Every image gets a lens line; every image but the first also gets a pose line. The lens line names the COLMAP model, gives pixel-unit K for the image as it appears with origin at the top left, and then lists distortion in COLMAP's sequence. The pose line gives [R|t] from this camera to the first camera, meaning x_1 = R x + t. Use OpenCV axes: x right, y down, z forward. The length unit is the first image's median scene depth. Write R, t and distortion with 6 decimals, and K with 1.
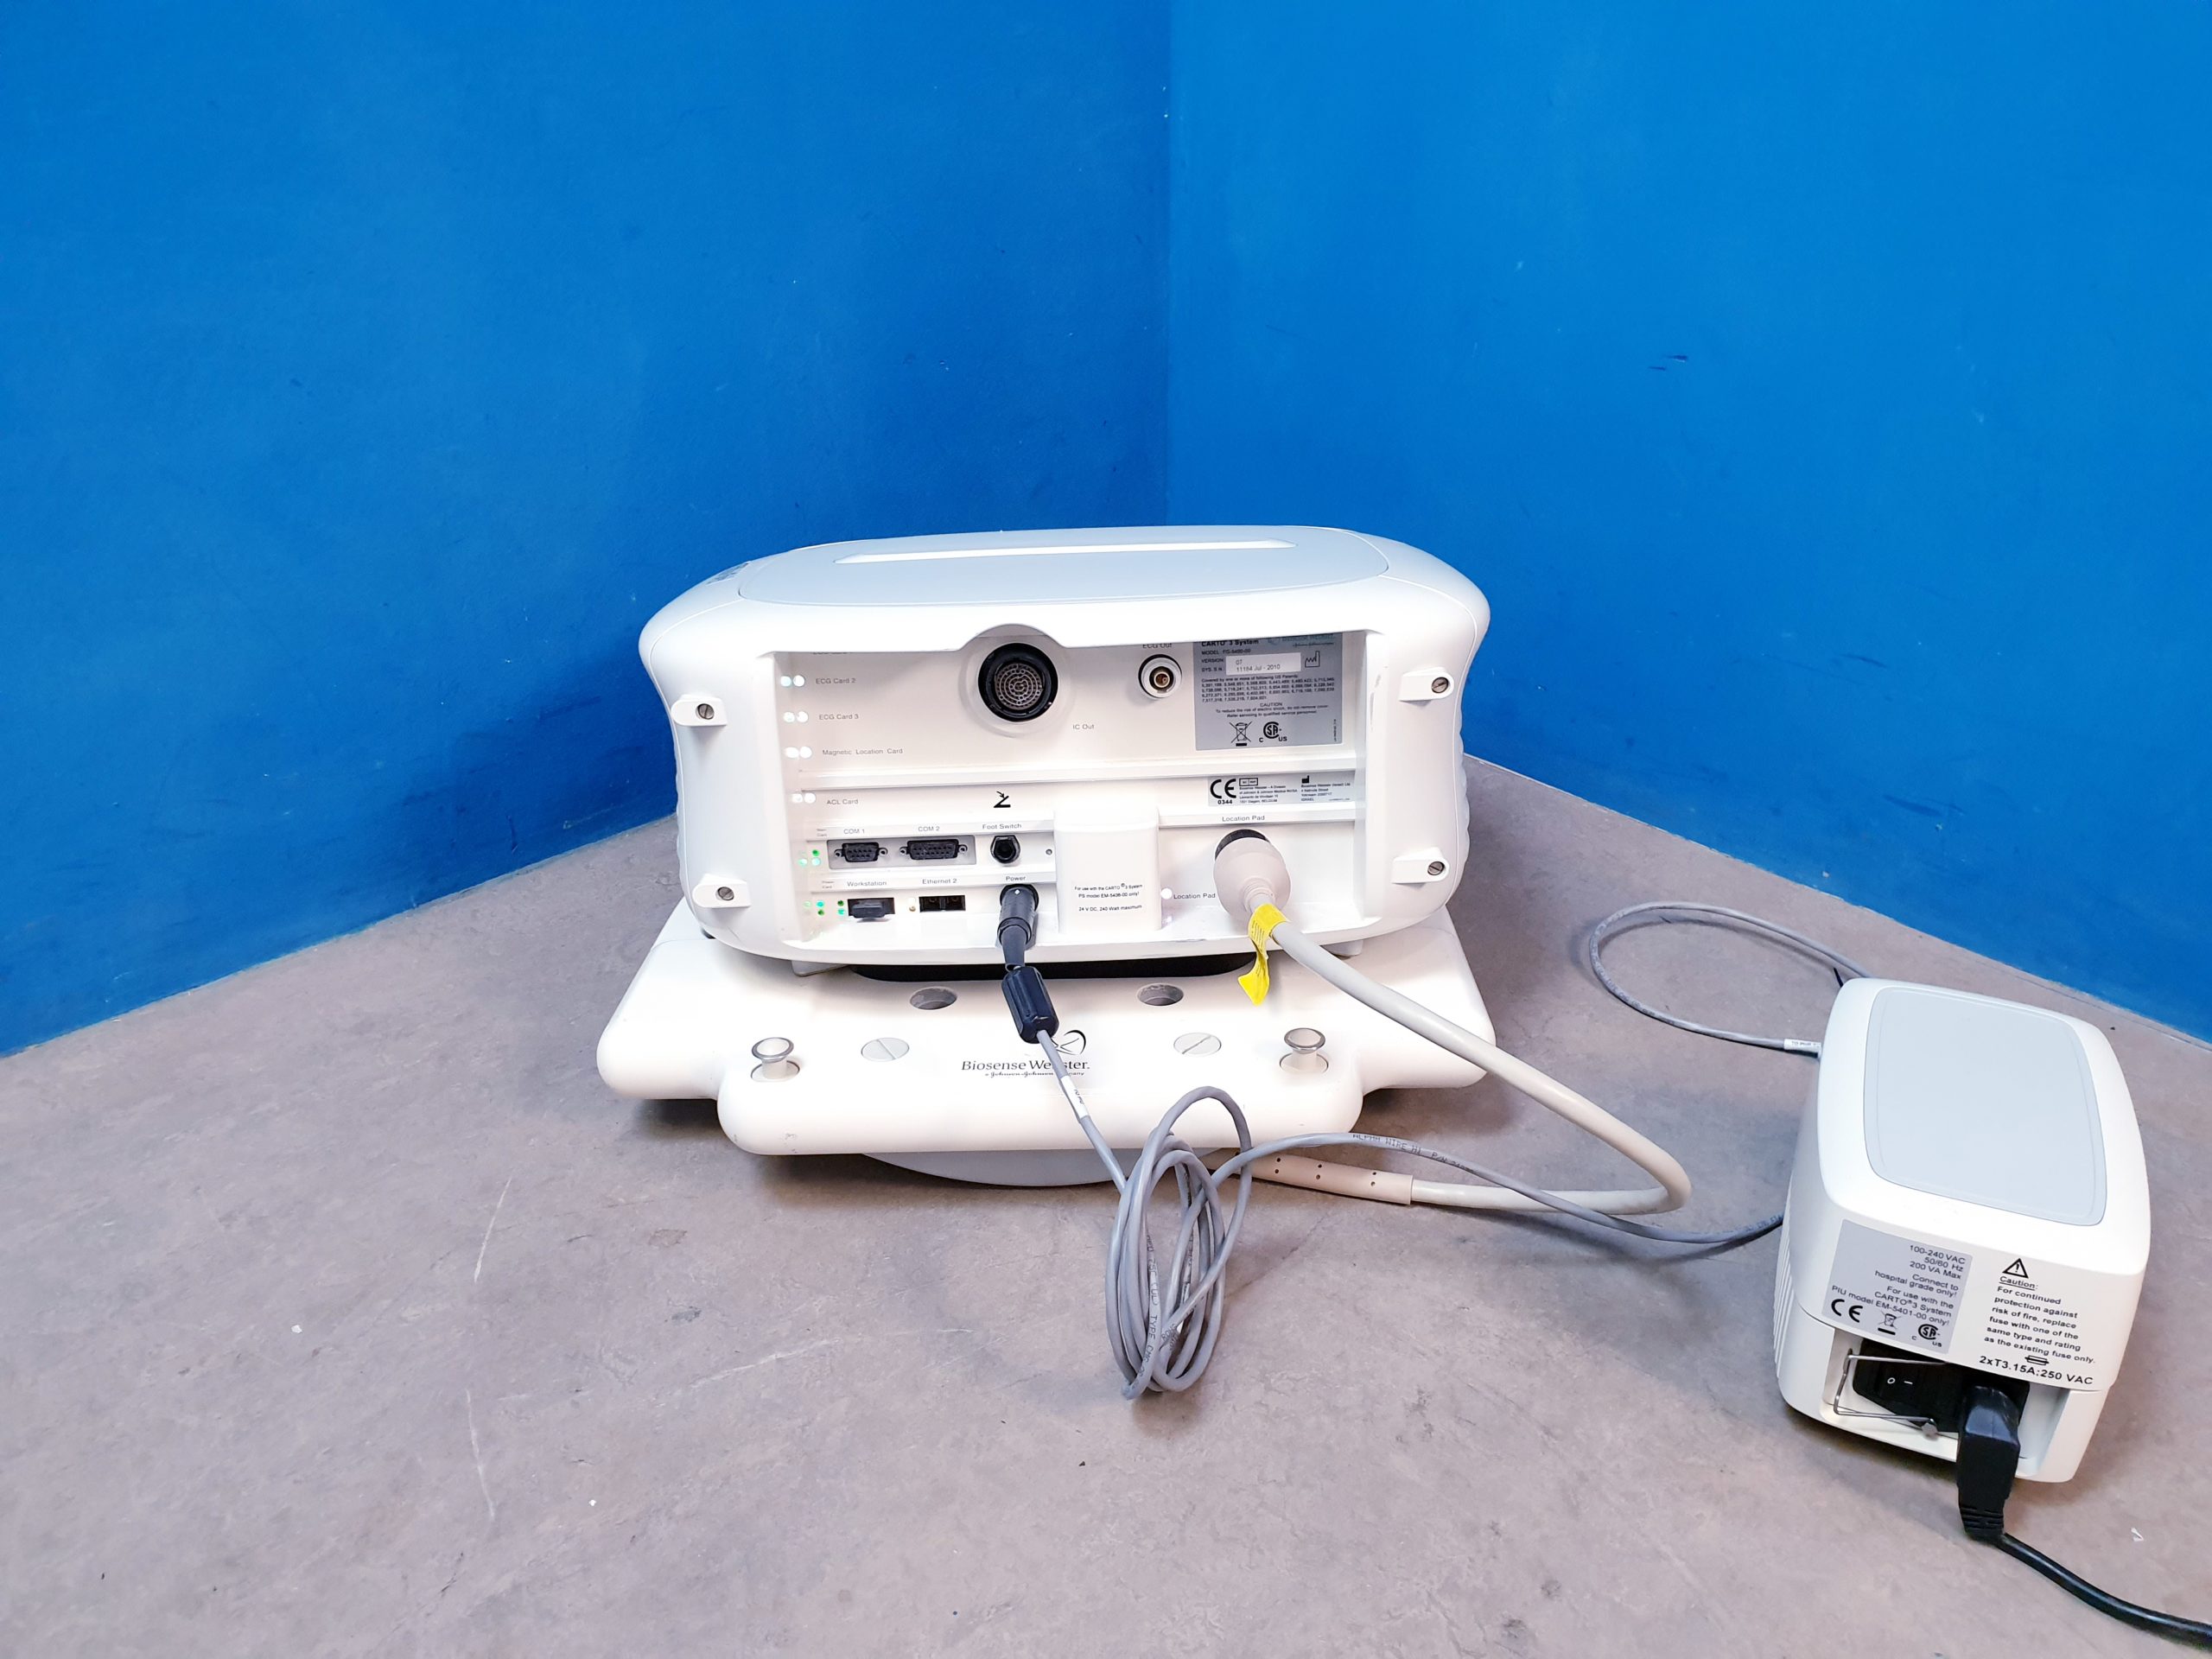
lens RADIAL K [[1703.6, 0, 1147.3], [0, 1703.6, 833.3], [0, 0, 1]] dist [-0.032984, 0.100173]
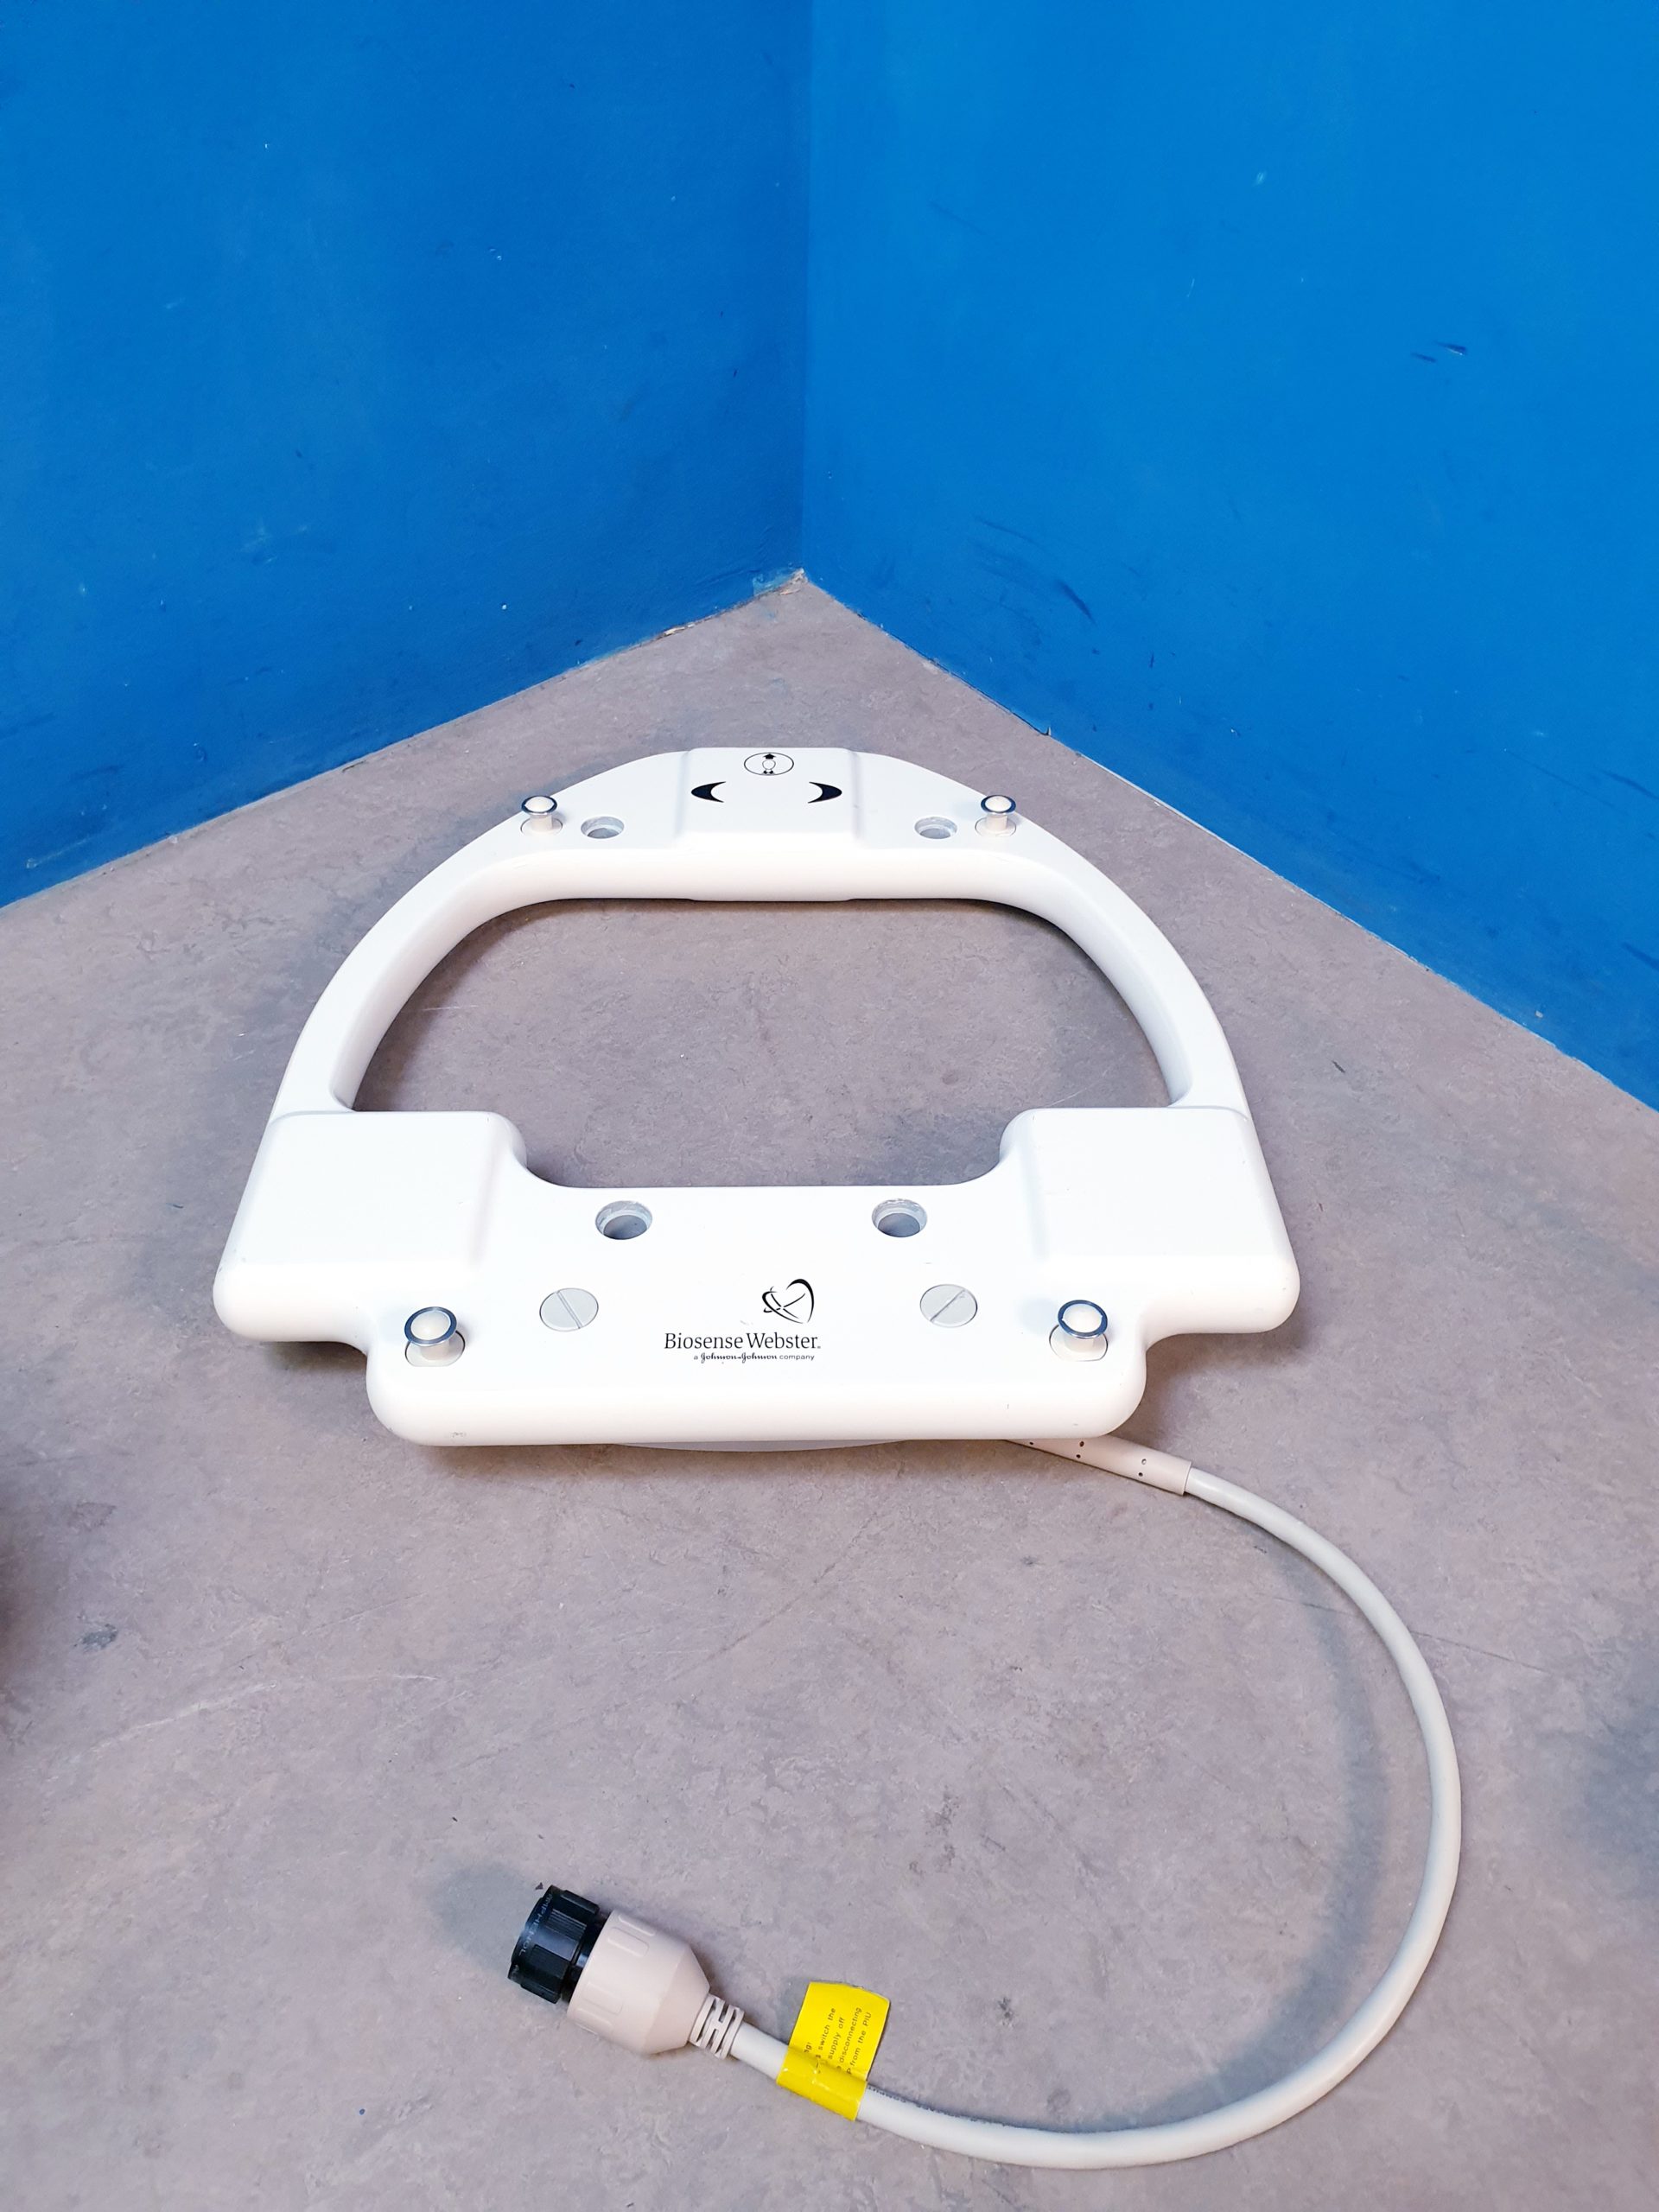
lens RADIAL K [[1728.0, 0, 863.8], [0, 1728.0, 1067.3], [0, 0, 1]] dist [-0.039598, 0.087779]
pose [[0.998750, 0.048926, 0.010184, 0.090198], [-0.049791, 0.956746, 0.286632, -0.263699], [0.004281, -0.286781, 0.957987, 0.269300]]
